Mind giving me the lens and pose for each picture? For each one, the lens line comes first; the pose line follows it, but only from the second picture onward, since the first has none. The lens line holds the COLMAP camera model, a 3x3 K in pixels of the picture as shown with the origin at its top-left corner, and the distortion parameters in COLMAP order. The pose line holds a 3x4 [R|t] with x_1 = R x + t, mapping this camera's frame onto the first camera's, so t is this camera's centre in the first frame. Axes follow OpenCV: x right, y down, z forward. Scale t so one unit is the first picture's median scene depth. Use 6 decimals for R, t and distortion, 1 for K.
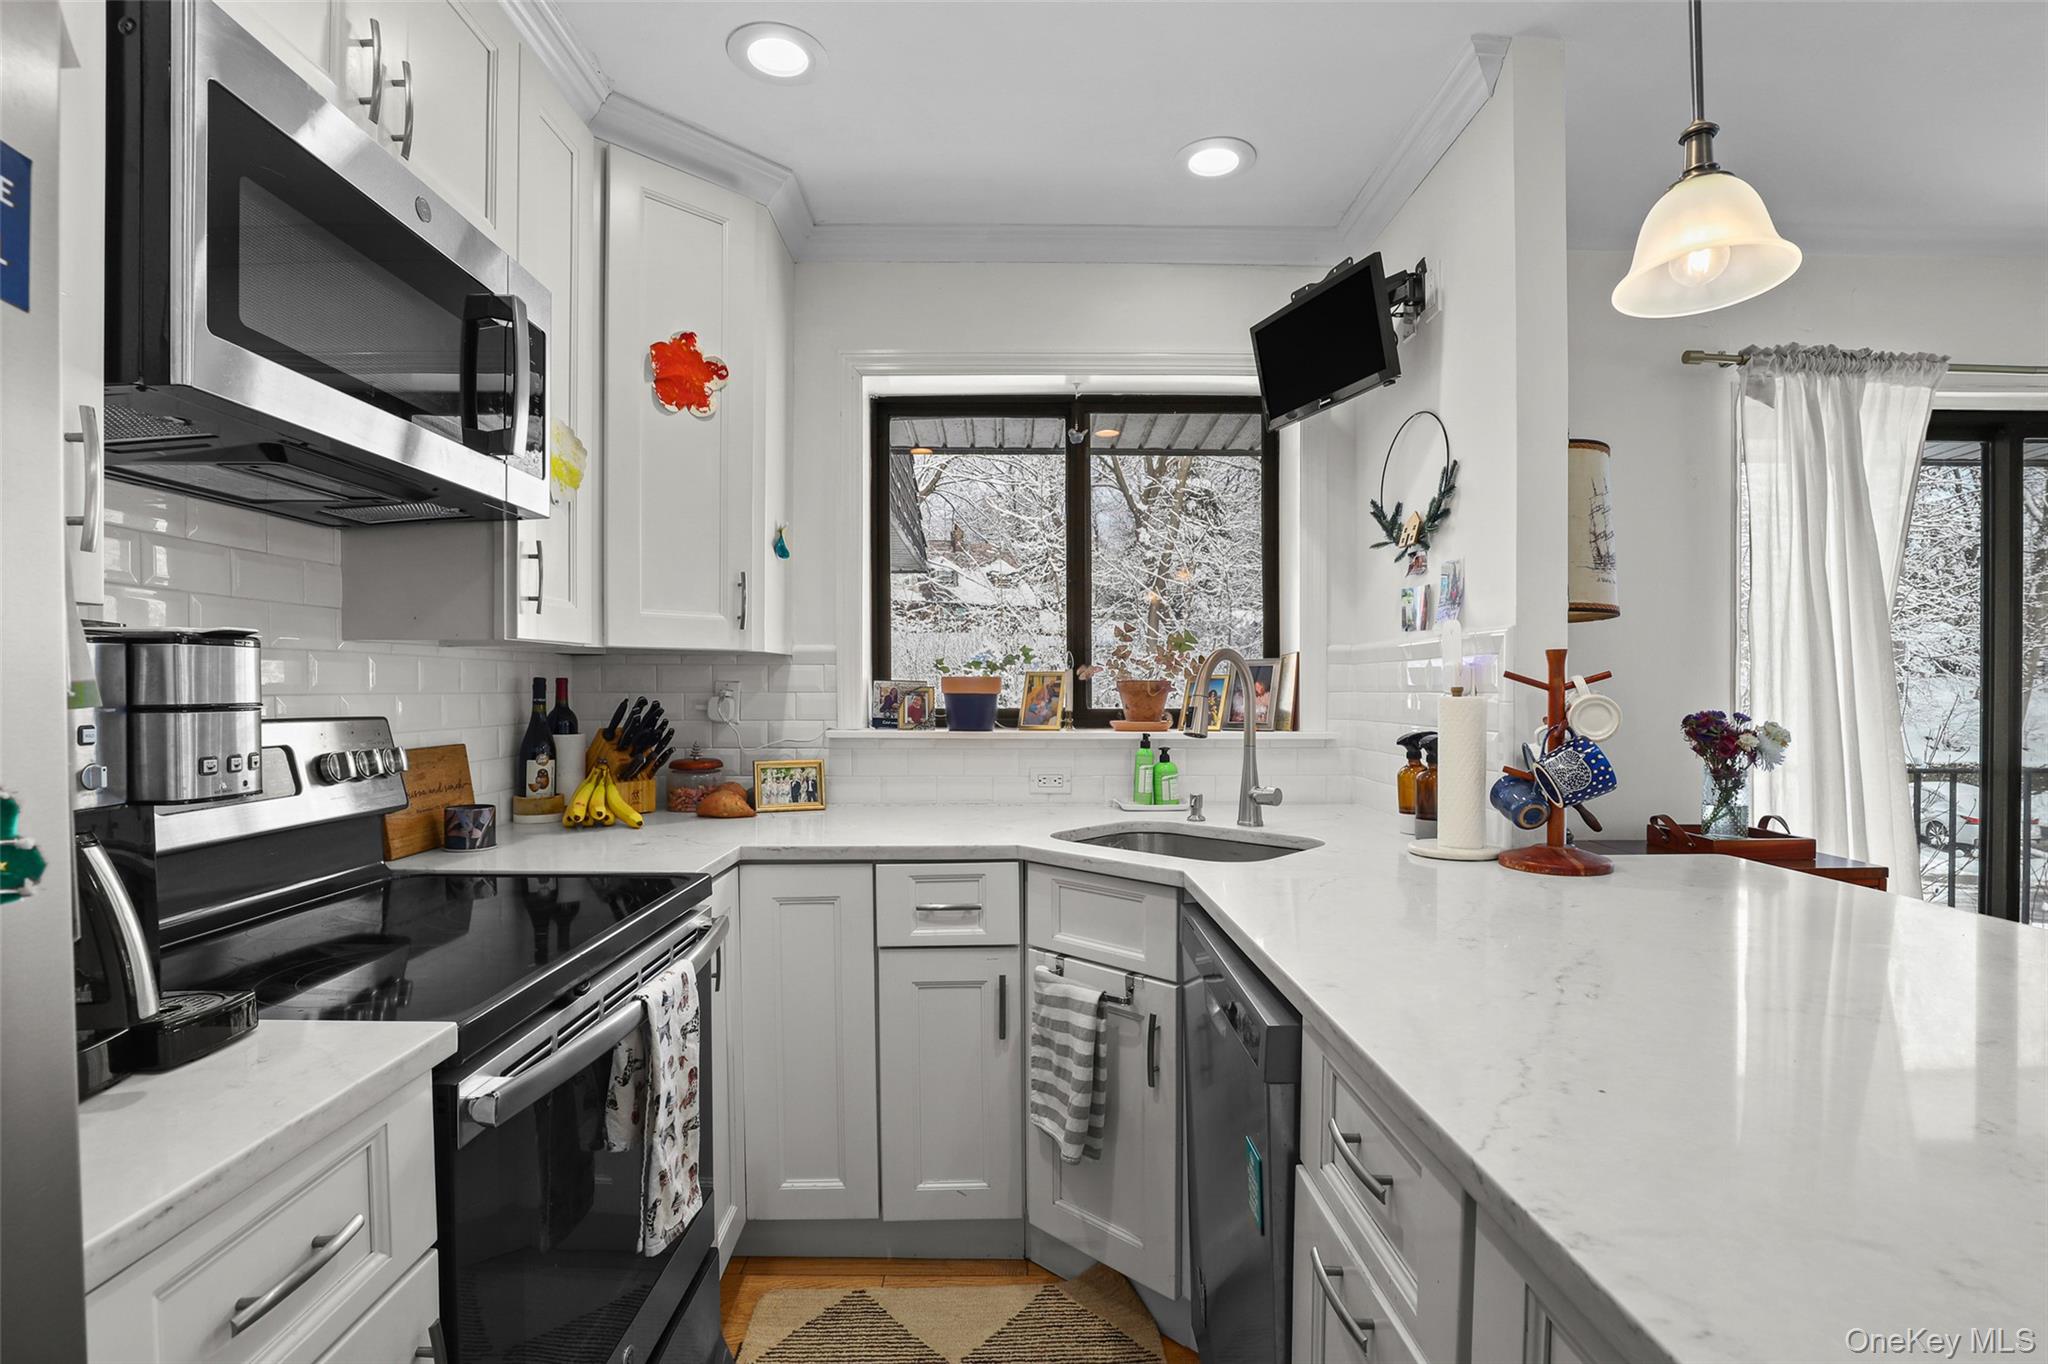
lens RADIAL K [[981.3, 0, 1019.1], [0, 981.3, 695.2], [0, 0, 1]] dist [-0.030212, 0.000877]
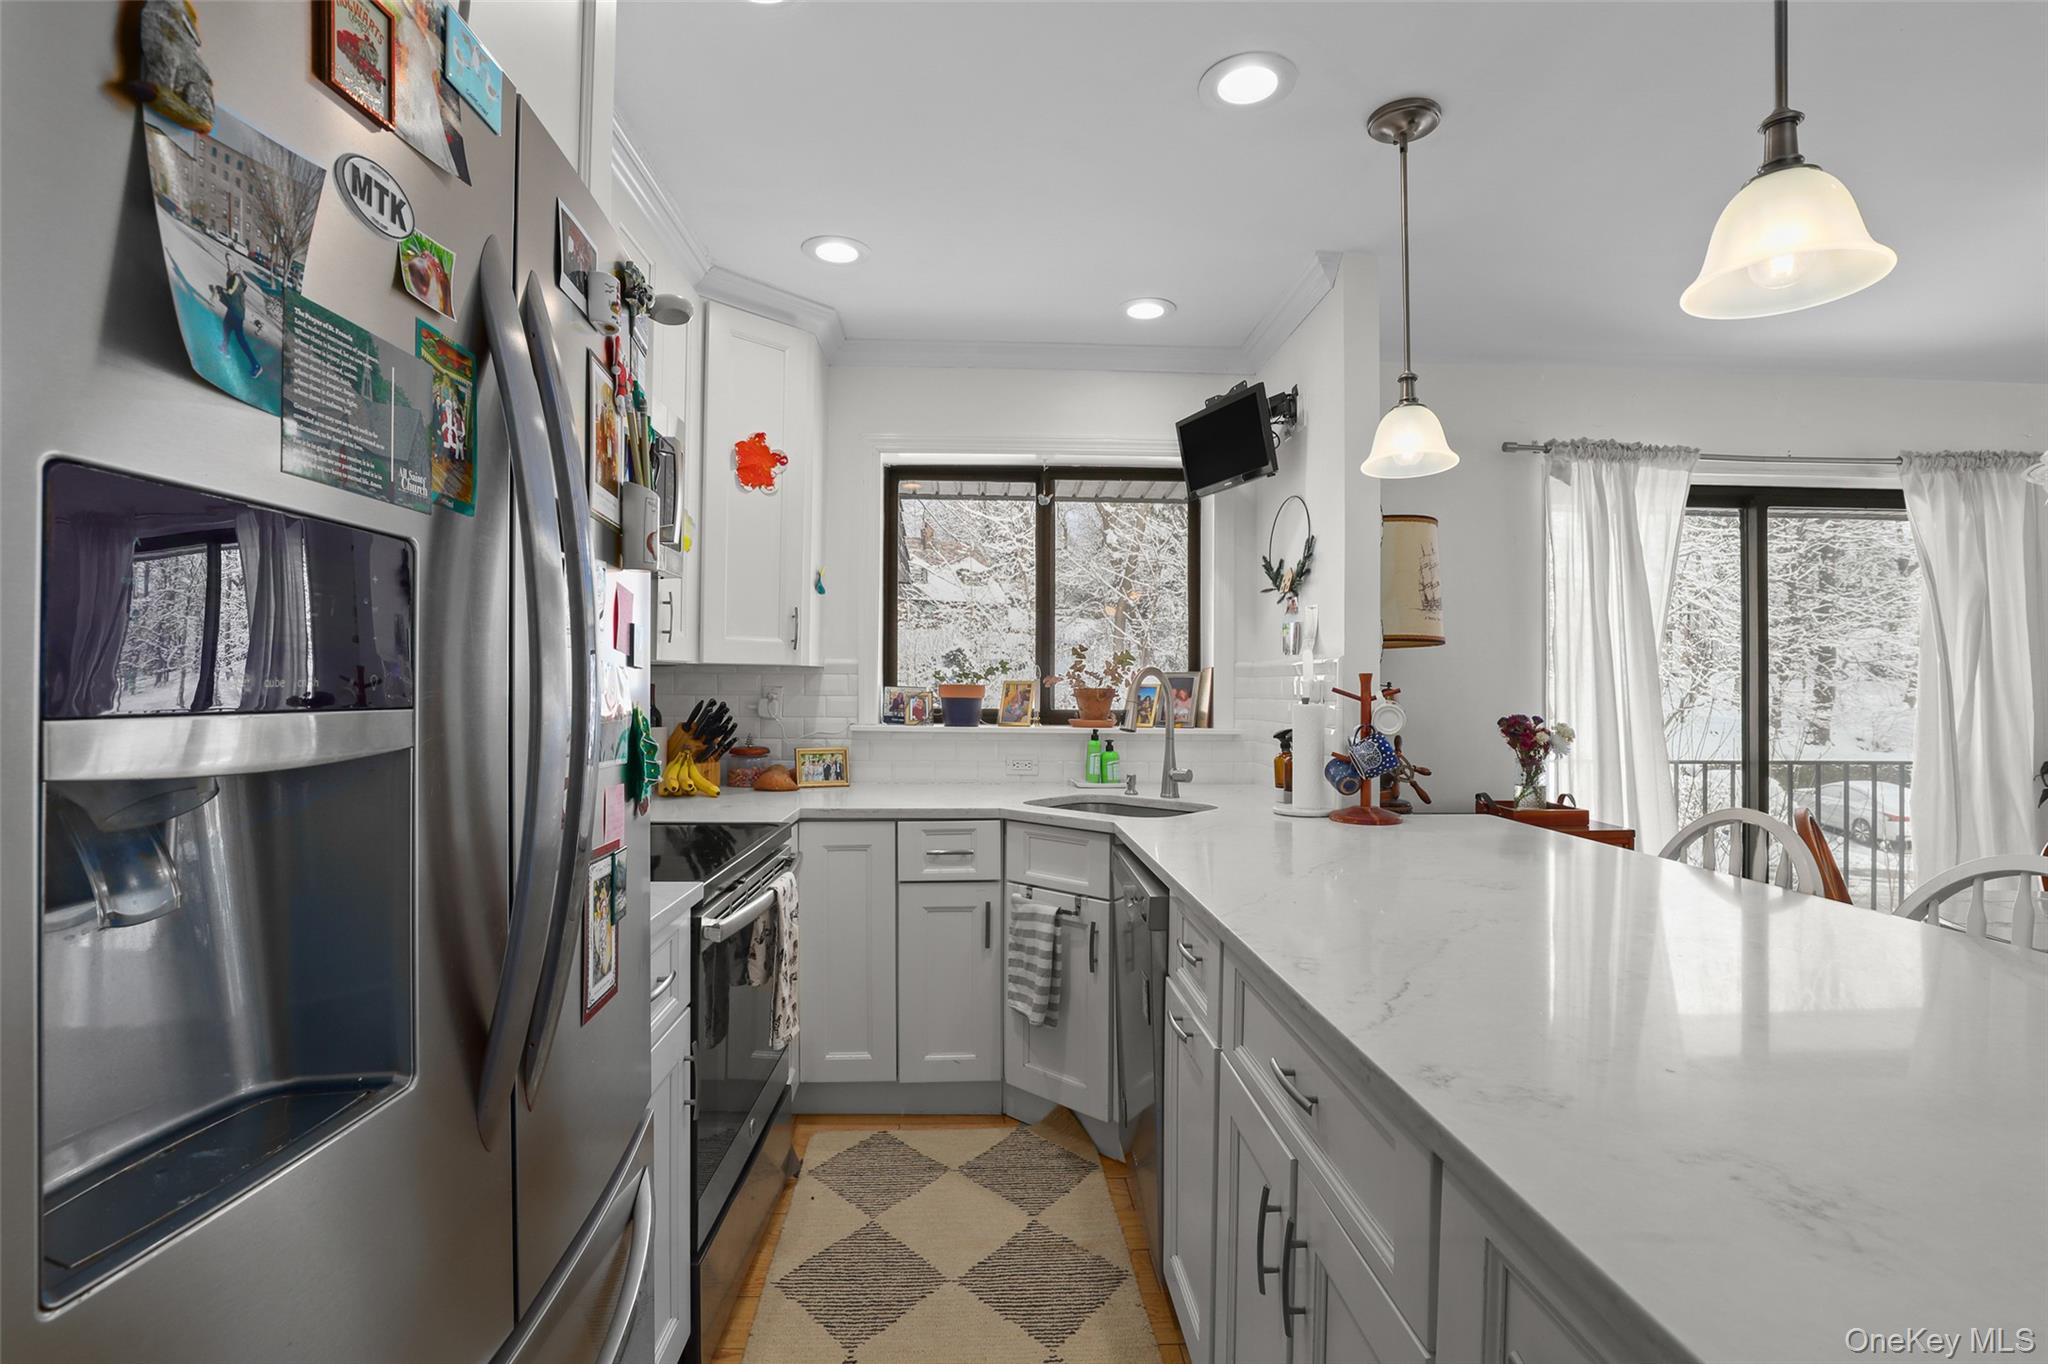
lens RADIAL K [[987.4, 0, 1017.7], [0, 987.4, 671.0], [0, 0, 1]] dist [-0.037429, 0.000062]
pose [[0.999485, 0.007805, 0.031111, -0.017792], [-0.007146, 0.999750, -0.021209, -0.010859], [-0.031269, 0.020976, 0.999291, -0.348405]]
